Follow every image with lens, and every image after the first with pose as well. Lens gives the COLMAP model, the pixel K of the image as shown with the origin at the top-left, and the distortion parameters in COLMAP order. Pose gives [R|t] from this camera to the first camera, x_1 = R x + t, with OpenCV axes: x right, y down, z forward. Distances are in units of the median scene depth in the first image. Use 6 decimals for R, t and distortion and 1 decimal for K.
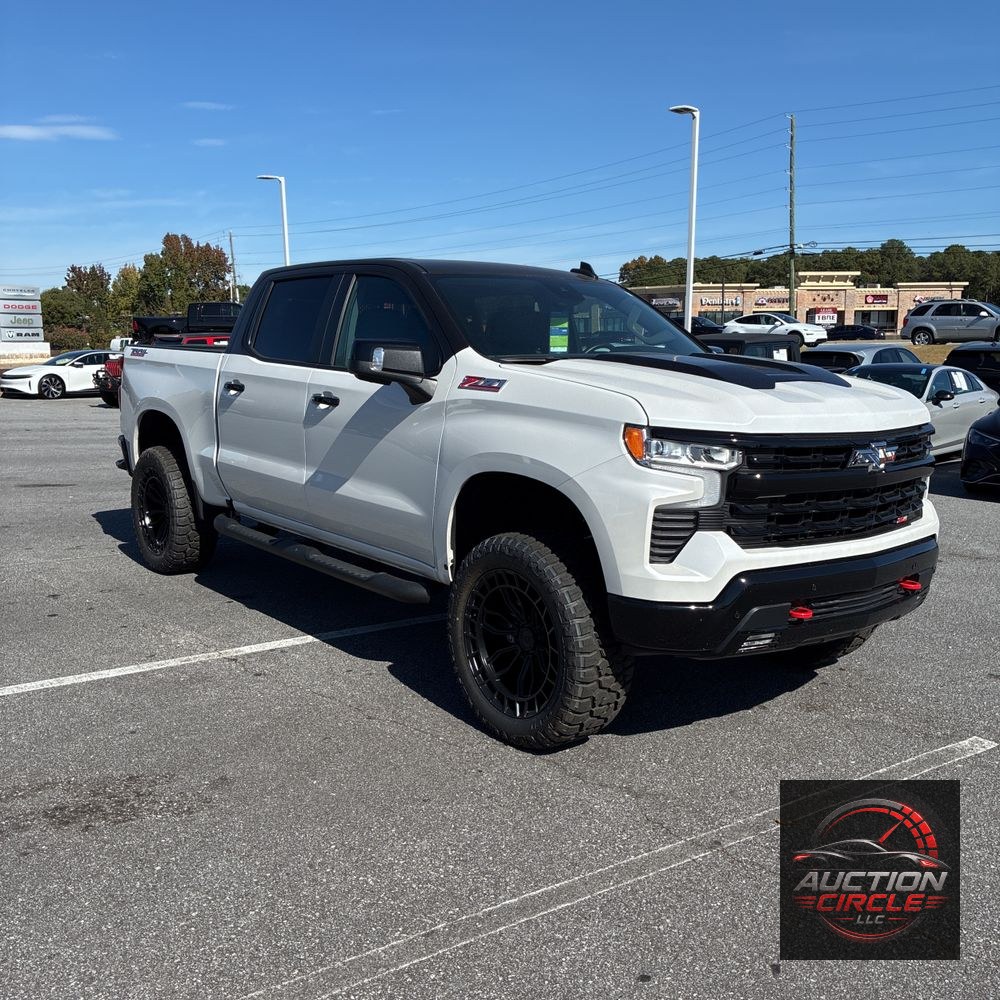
lens RADIAL K [[1027.9, 0, 533.4], [0, 1027.9, 499.2], [0, 0, 1]] dist [0.063089, -0.146390]
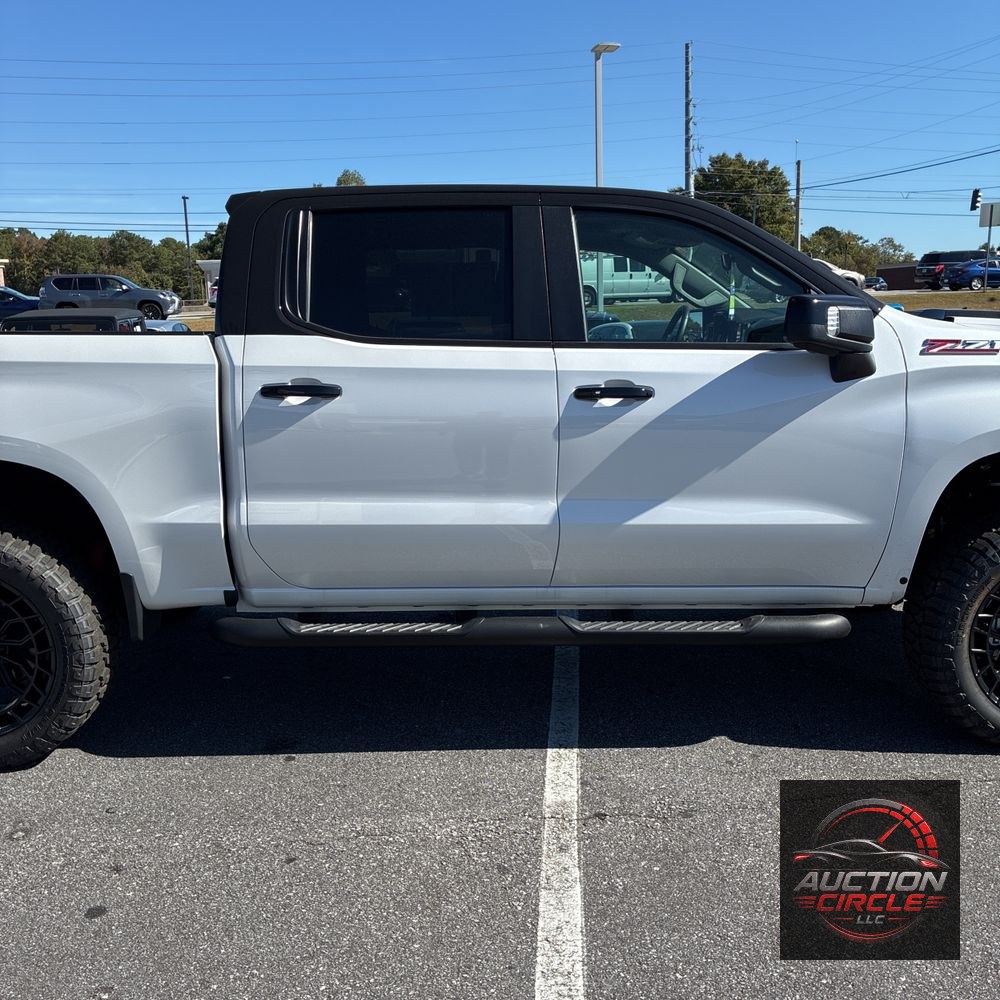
lens RADIAL K [[1011.9, 0, 503.4], [0, 1011.9, 496.4], [0, 0, 1]] dist [0.043092, -0.034999]
pose [[0.640455, -0.155178, 0.752155, -0.753088], [0.140496, 0.986520, 0.083900, -0.093963], [-0.755035, 0.051941, 0.653623, 0.616361]]
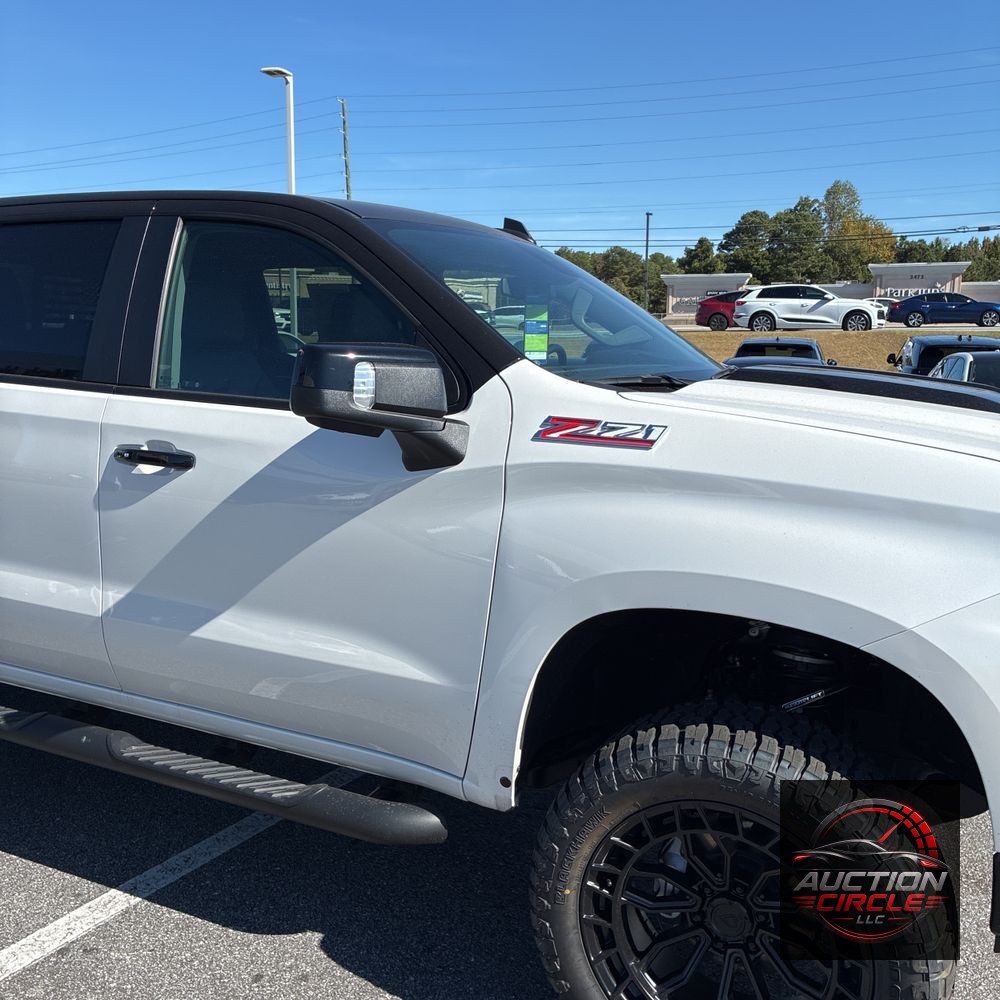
lens RADIAL K [[1016.4, 0, 505.0], [0, 1016.4, 501.9], [0, 0, 1]] dist [0.022782, 0.001433]
pose [[0.915330, -0.063176, 0.397718, -0.243071], [0.055683, 0.997986, 0.030374, -0.078639], [-0.398836, -0.005656, 0.917005, 0.455865]]
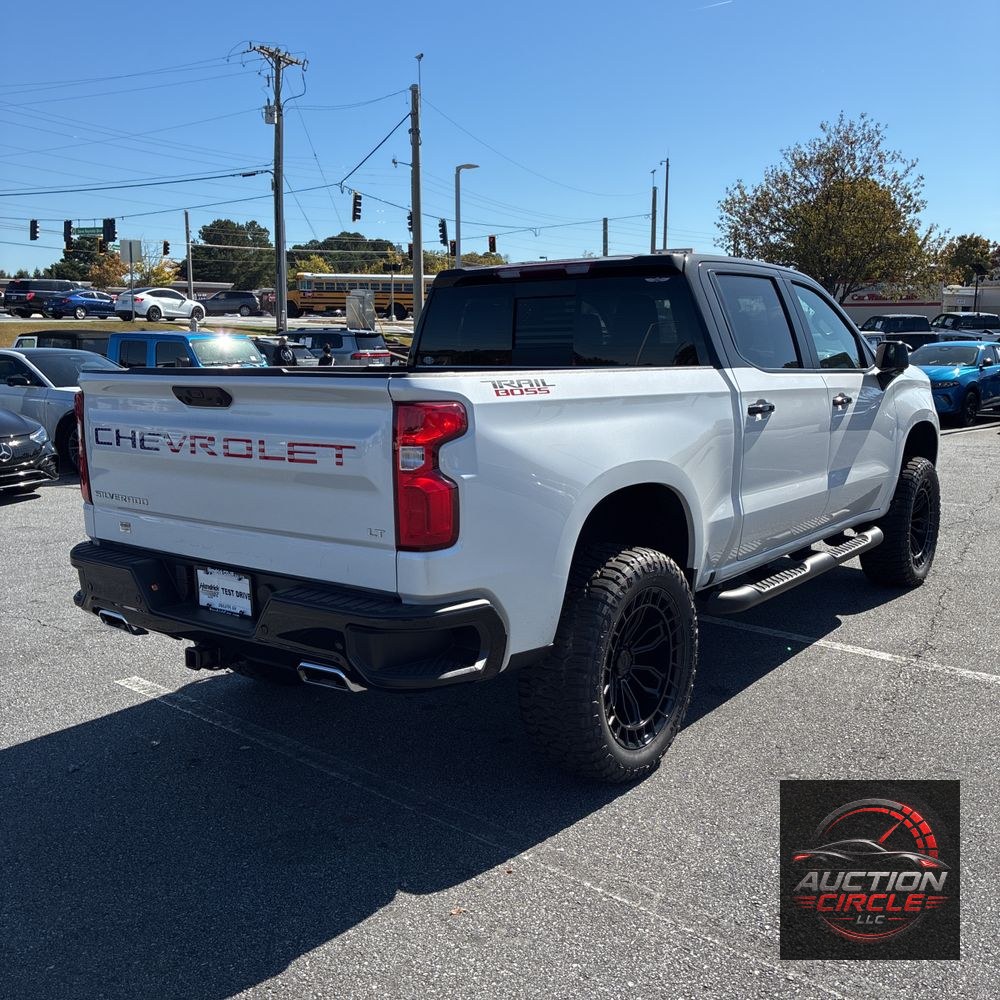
lens RADIAL K [[1011.9, 0, 503.4], [0, 1011.9, 496.4], [0, 0, 1]] dist [0.043092, -0.034999]
pose [[-0.209363, -0.166027, 0.963640, -1.137006], [0.152899, 0.967800, 0.199963, -0.257870], [-0.965810, 0.189204, -0.177236, 1.510927]]
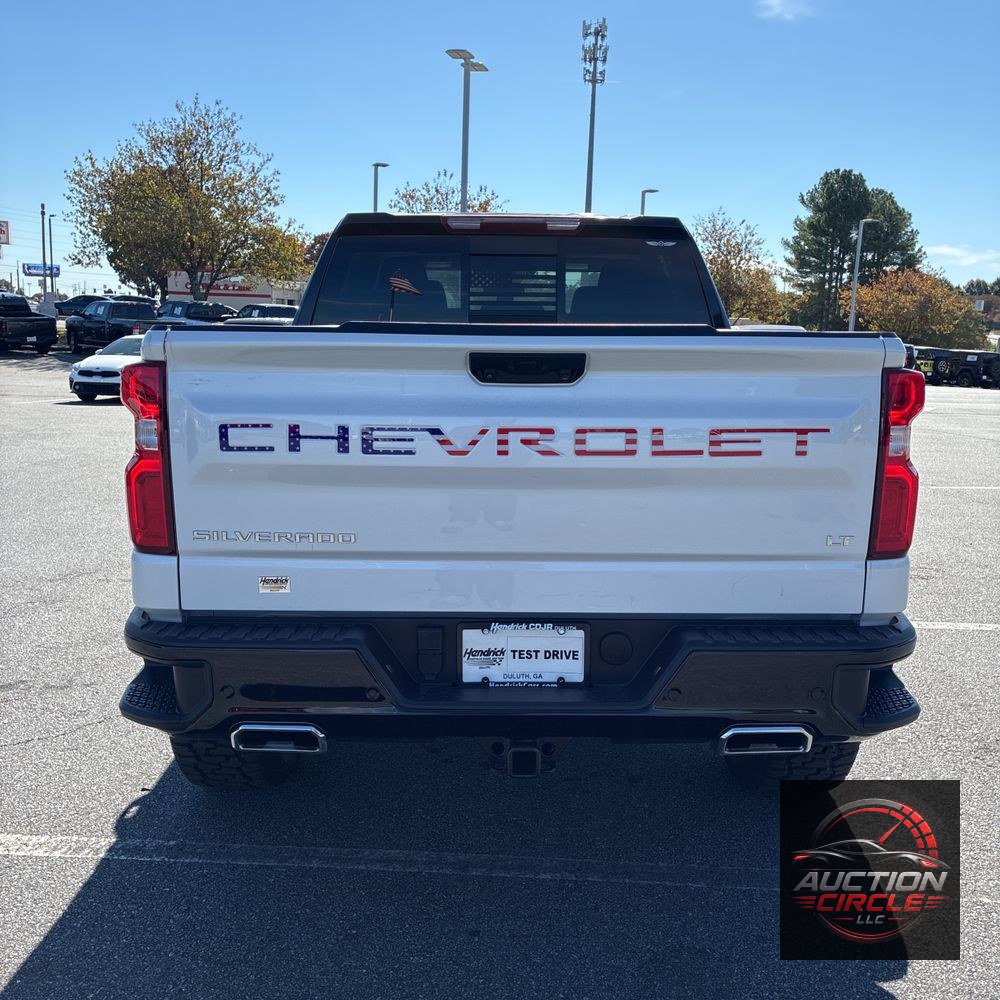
lens RADIAL K [[1016.4, 0, 505.0], [0, 1016.4, 501.9], [0, 0, 1]] dist [0.022782, 0.001433]
pose [[-0.762652, -0.135997, 0.632350, -0.744050], [0.070171, 0.954479, 0.289907, -0.289768], [-0.642991, 0.265471, -0.718393, 1.890511]]
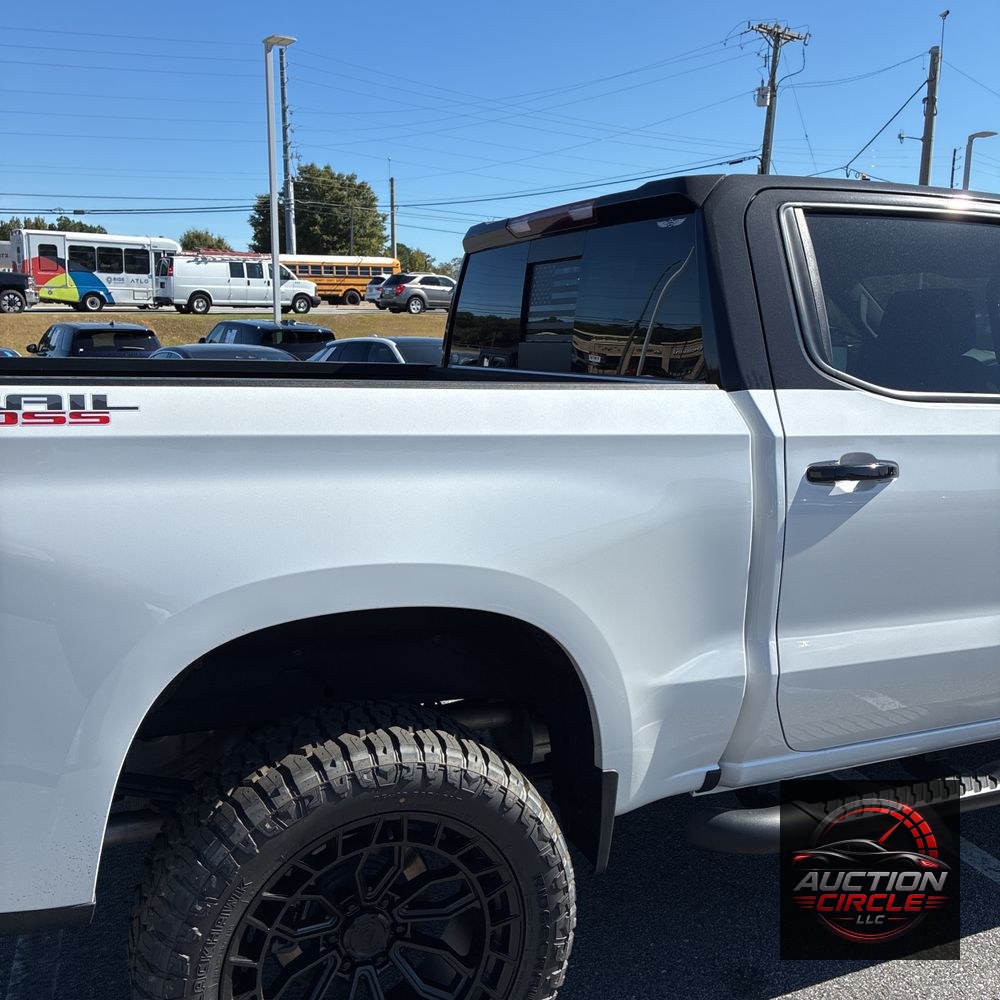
lens RADIAL K [[1011.9, 0, 503.4], [0, 1011.9, 496.4], [0, 0, 1]] dist [0.043092, -0.034999]
pose [[0.283881, -0.167332, 0.944146, -0.801490], [0.136946, 0.981636, 0.132800, -0.193077], [-0.949030, 0.091598, 0.301584, 1.145086]]
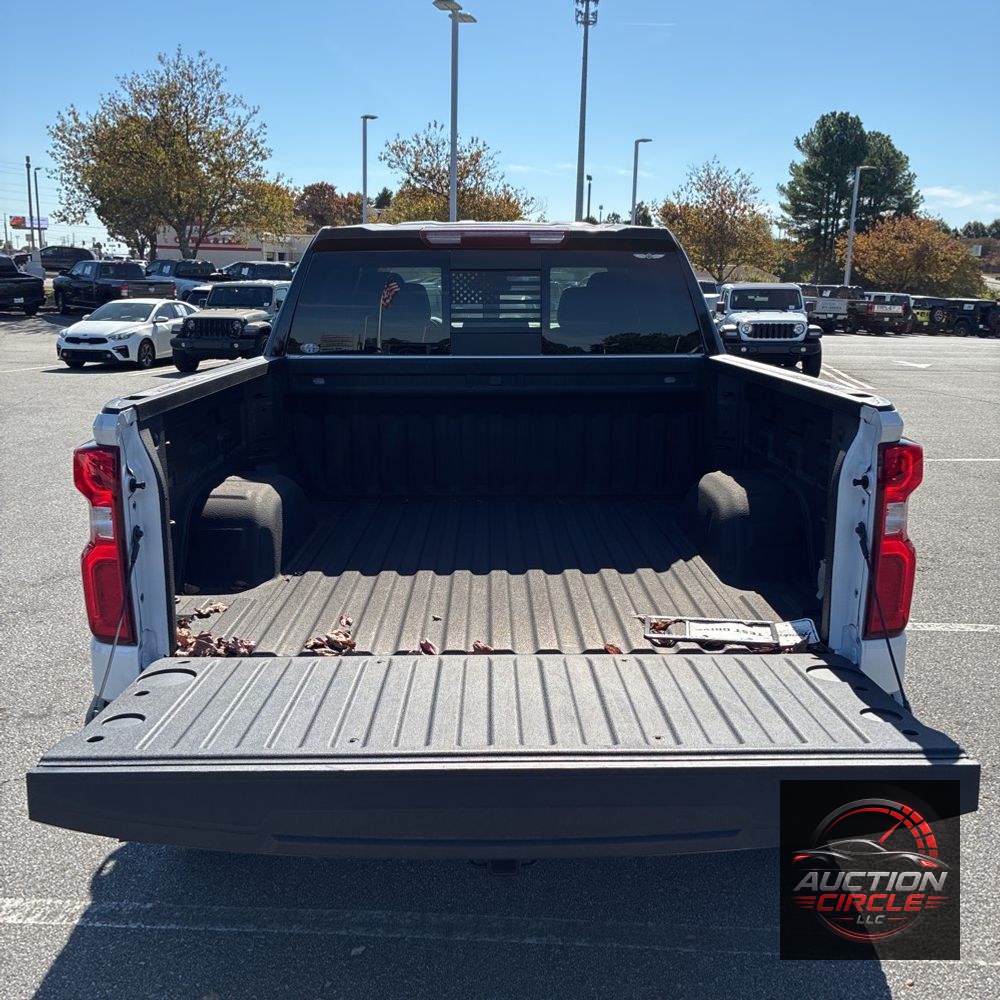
lens RADIAL K [[1011.9, 0, 503.4], [0, 1011.9, 496.4], [0, 0, 1]] dist [0.043092, -0.034999]
pose [[-0.765736, -0.155309, 0.624122, -0.727441], [0.080235, 0.939757, 0.332294, -0.334721], [-0.638131, 0.304526, -0.707144, 1.852582]]
